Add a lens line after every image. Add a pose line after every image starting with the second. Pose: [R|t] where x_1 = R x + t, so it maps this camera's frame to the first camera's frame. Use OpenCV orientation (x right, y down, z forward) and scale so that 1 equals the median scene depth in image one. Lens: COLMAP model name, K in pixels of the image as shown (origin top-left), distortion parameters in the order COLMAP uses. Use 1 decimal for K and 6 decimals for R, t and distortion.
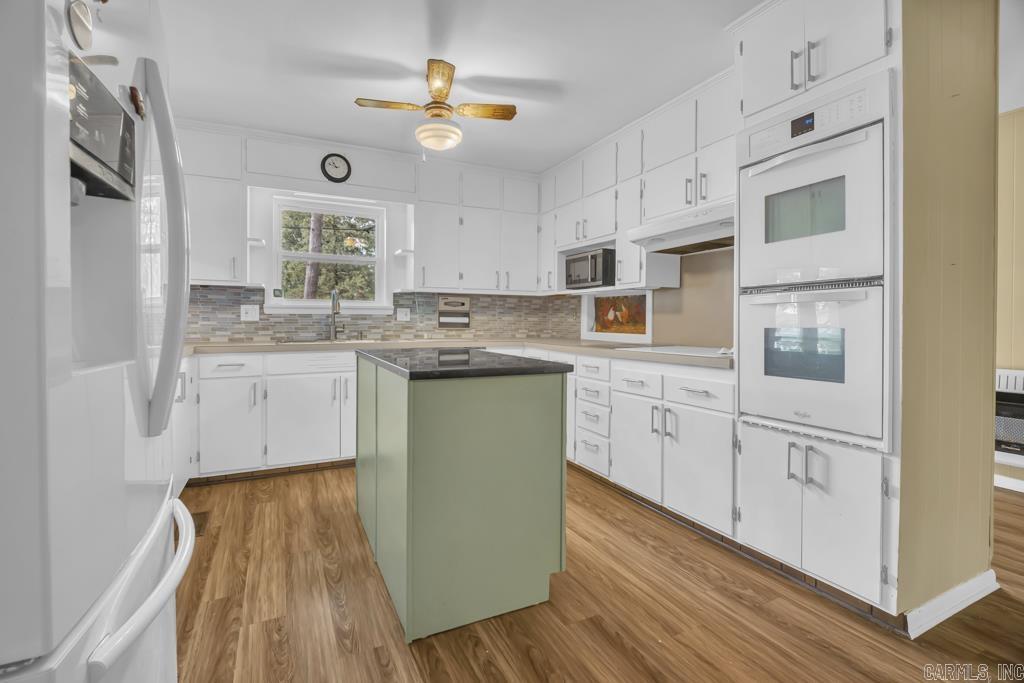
lens RADIAL K [[536.8, 0, 533.0], [0, 536.8, 326.3], [0, 0, 1]] dist [-0.002477, -0.001886]
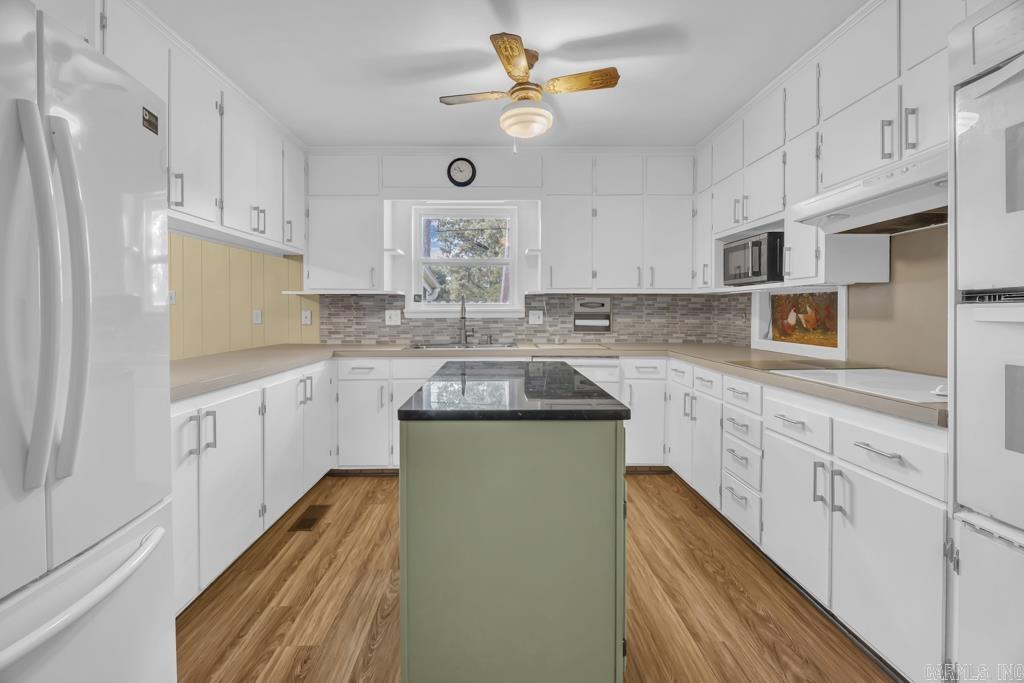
lens RADIAL K [[527.8, 0, 474.9], [0, 527.8, 315.3], [0, 0, 1]] dist [-0.000488, -0.007860]
pose [[0.876459, -0.001864, -0.481473, 0.124017], [0.002233, 0.999997, 0.000194, -0.029022], [0.481471, -0.001245, 0.876461, 0.152465]]
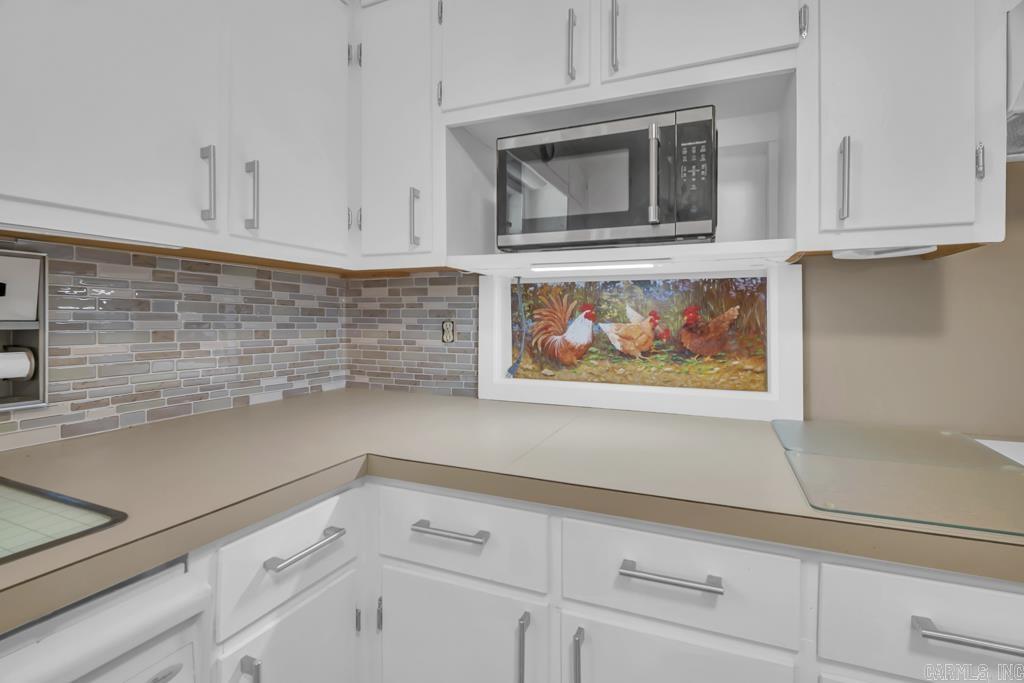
lens RADIAL K [[467.7, 0, 512.4], [0, 467.7, 317.1], [0, 0, 1]] dist [-0.010224, -0.000682]
pose [[0.764731, -0.003417, 0.644341, -0.108991], [0.006444, 0.999976, -0.002345, -0.033831], [-0.644318, 0.005945, 0.764735, 0.868361]]
